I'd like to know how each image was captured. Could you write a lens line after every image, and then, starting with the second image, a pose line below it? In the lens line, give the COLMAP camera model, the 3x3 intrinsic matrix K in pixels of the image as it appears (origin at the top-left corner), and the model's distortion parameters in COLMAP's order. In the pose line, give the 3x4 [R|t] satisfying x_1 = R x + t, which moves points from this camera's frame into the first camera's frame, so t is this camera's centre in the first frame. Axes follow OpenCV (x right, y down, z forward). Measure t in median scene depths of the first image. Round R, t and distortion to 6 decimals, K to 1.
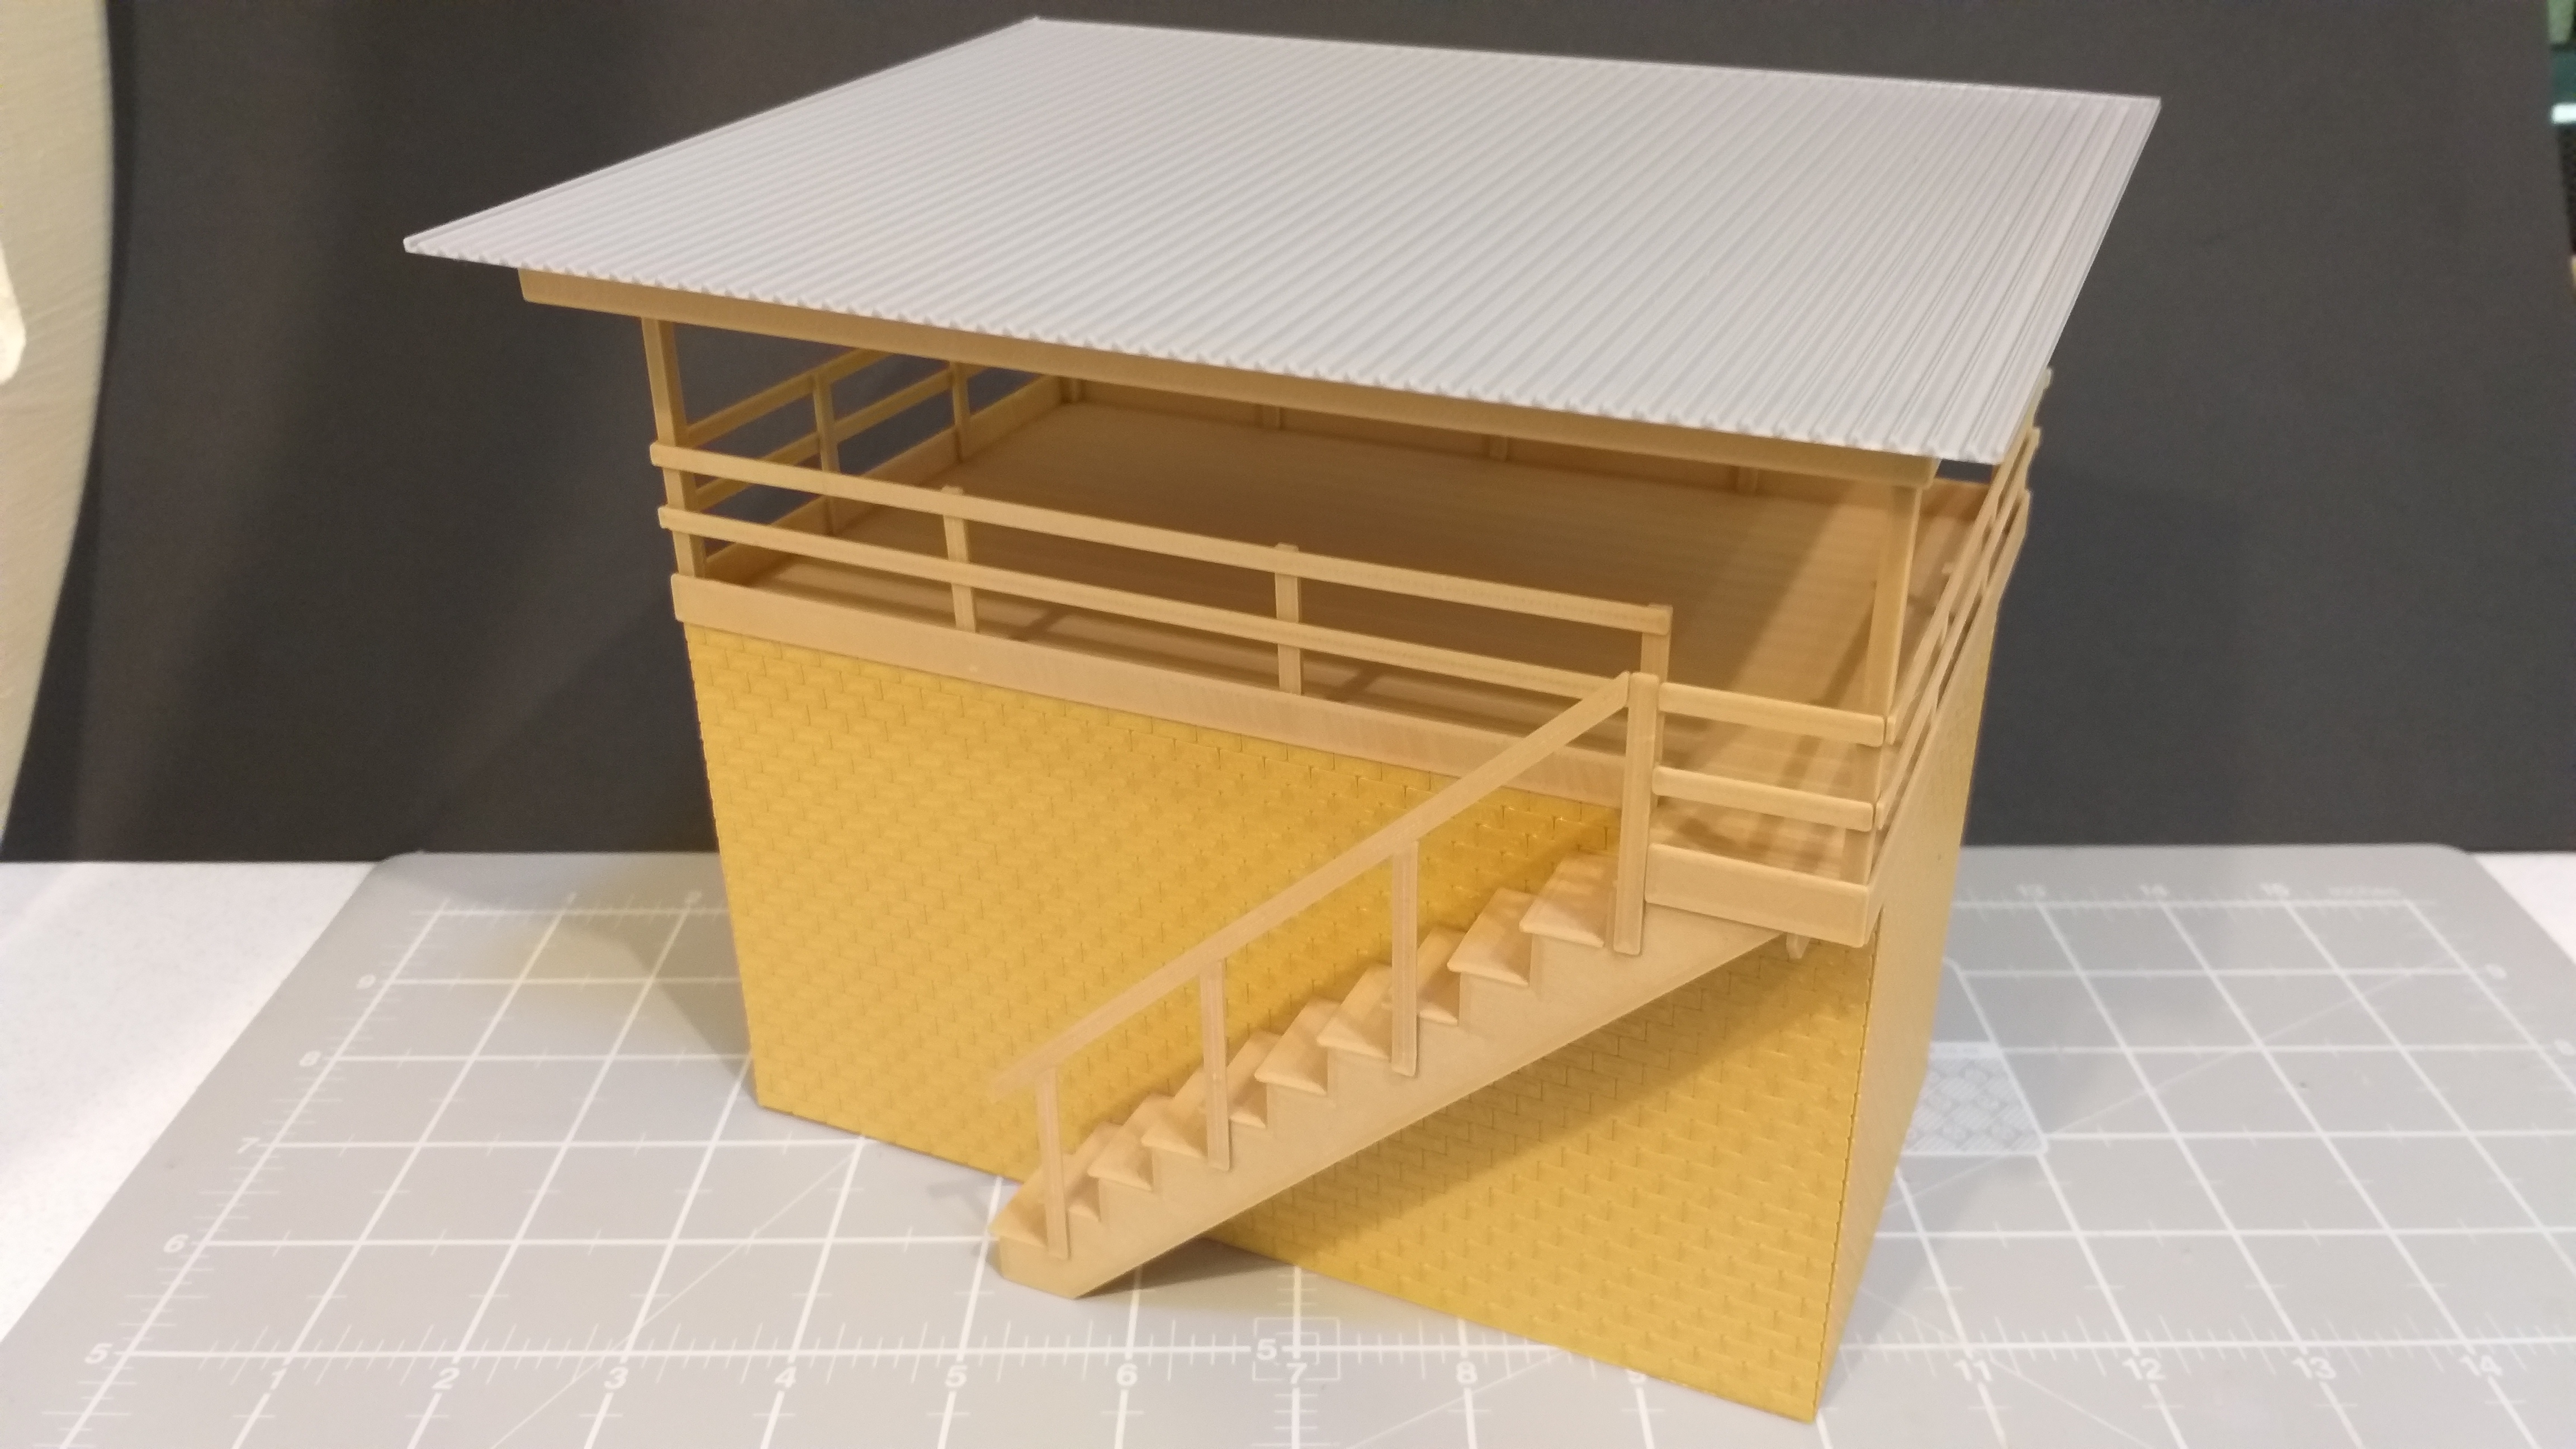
lens RADIAL K [[2057.5, 0, 1302.0], [0, 2057.5, 720.0], [0, 0, 1]] dist [0.034627, -0.091506]
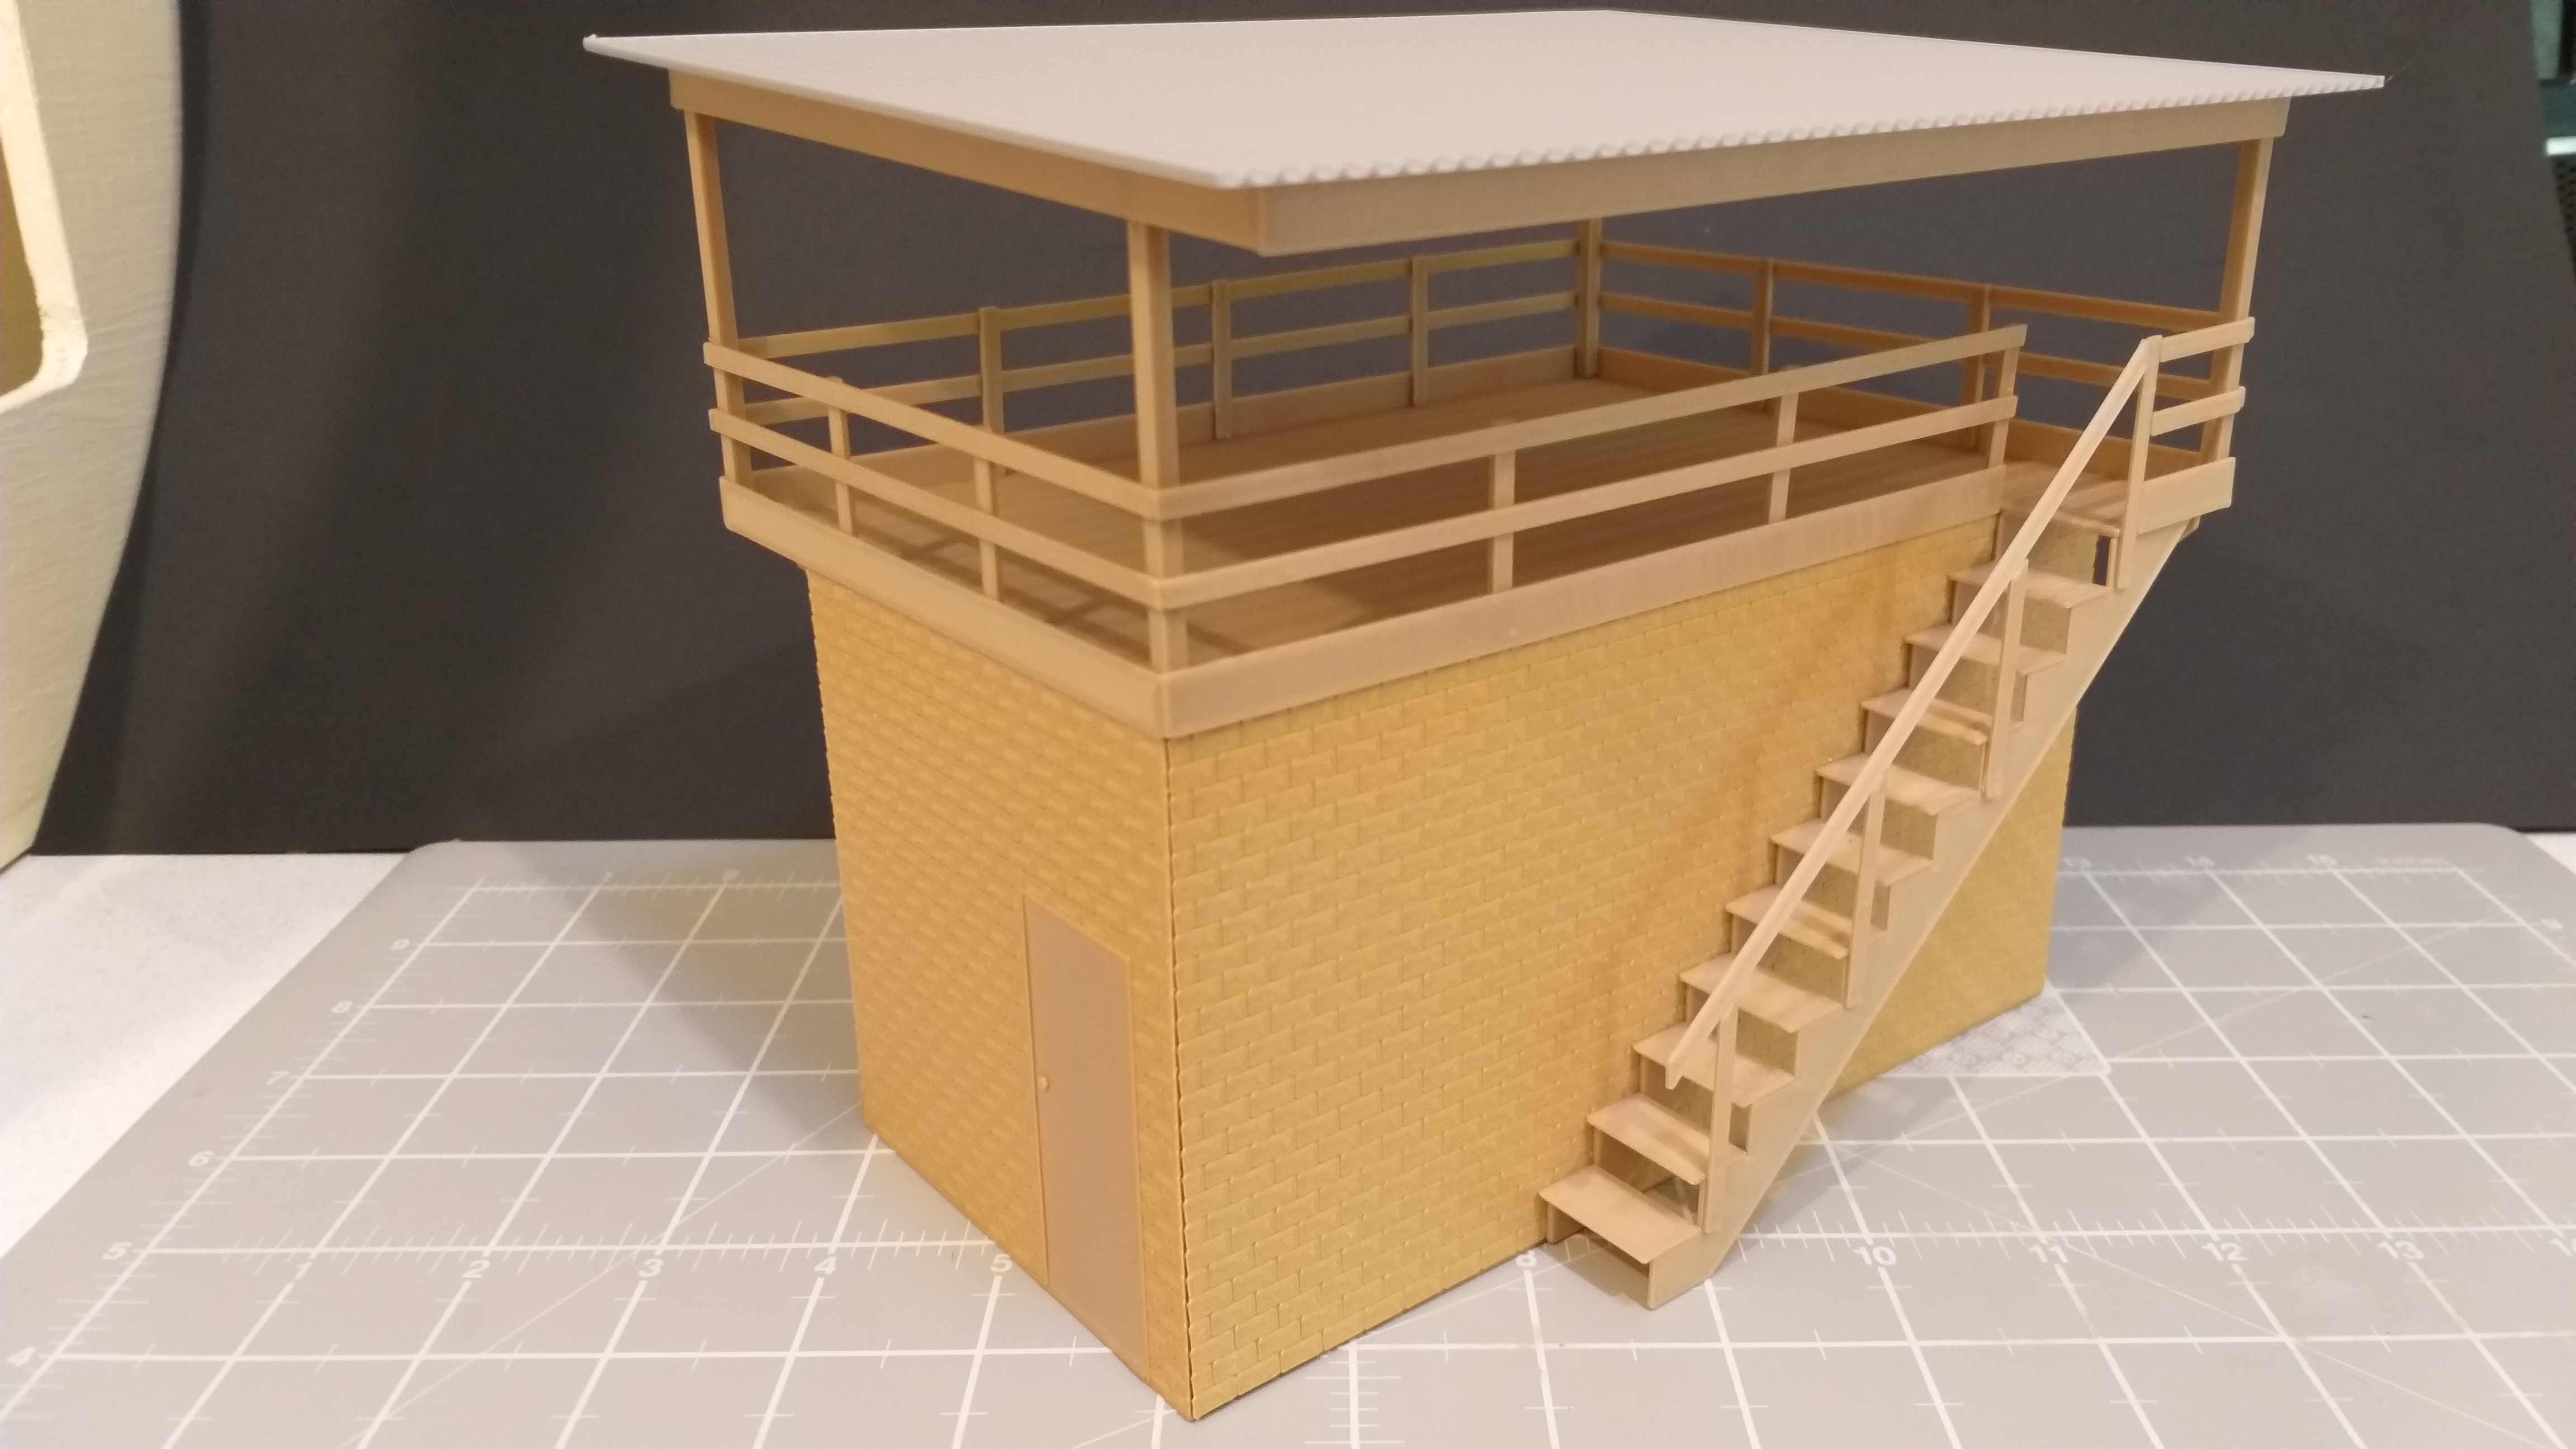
lens RADIAL K [[2057.5, 0, 1302.2], [0, 2057.5, 717.3], [0, 0, 1]] dist [0.034627, -0.091506]
pose [[0.999993, -0.001990, -0.003077, -0.021108], [0.001635, 0.993792, -0.111238, 0.161177], [0.003279, 0.111232, 0.993789, 0.005587]]
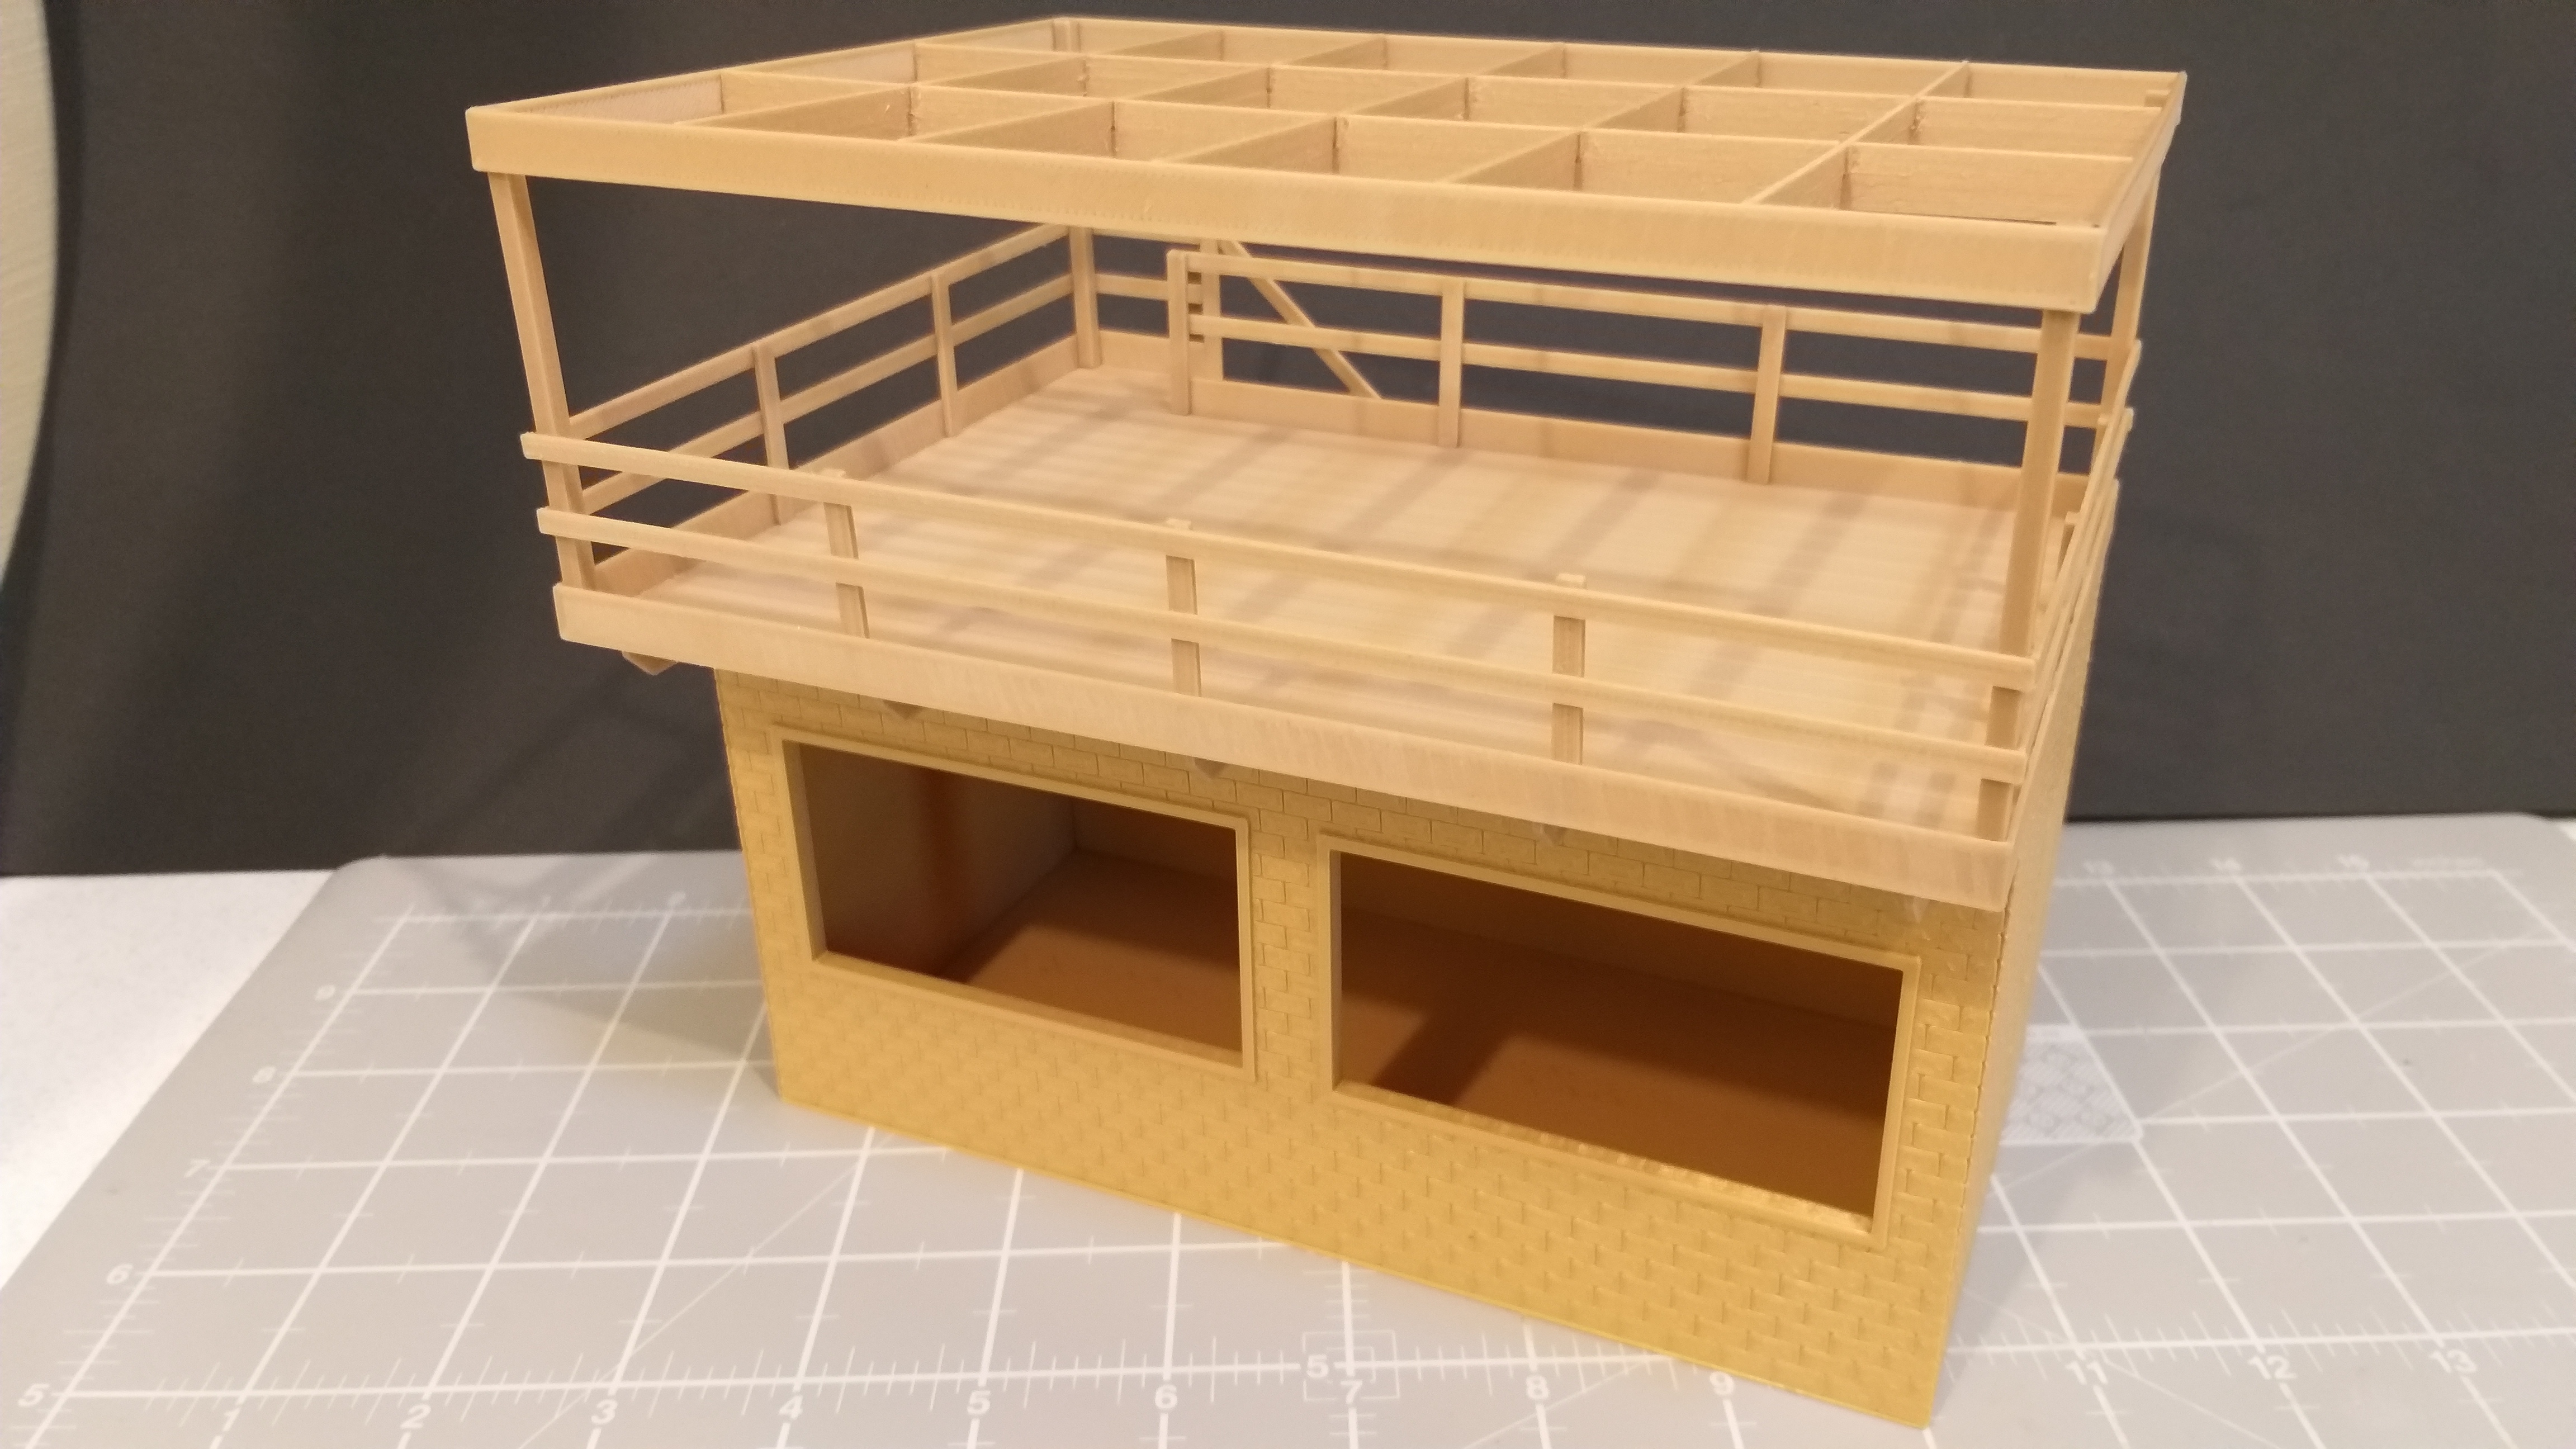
lens RADIAL K [[2057.5, 0, 1302.6], [0, 2057.5, 726.3], [0, 0, 1]] dist [0.034627, -0.091506]
pose [[0.999762, -0.015428, 0.015440, -0.032039], [0.015593, 0.999822, -0.010622, 0.029403], [-0.015273, 0.010860, 0.999824, 0.077852]]
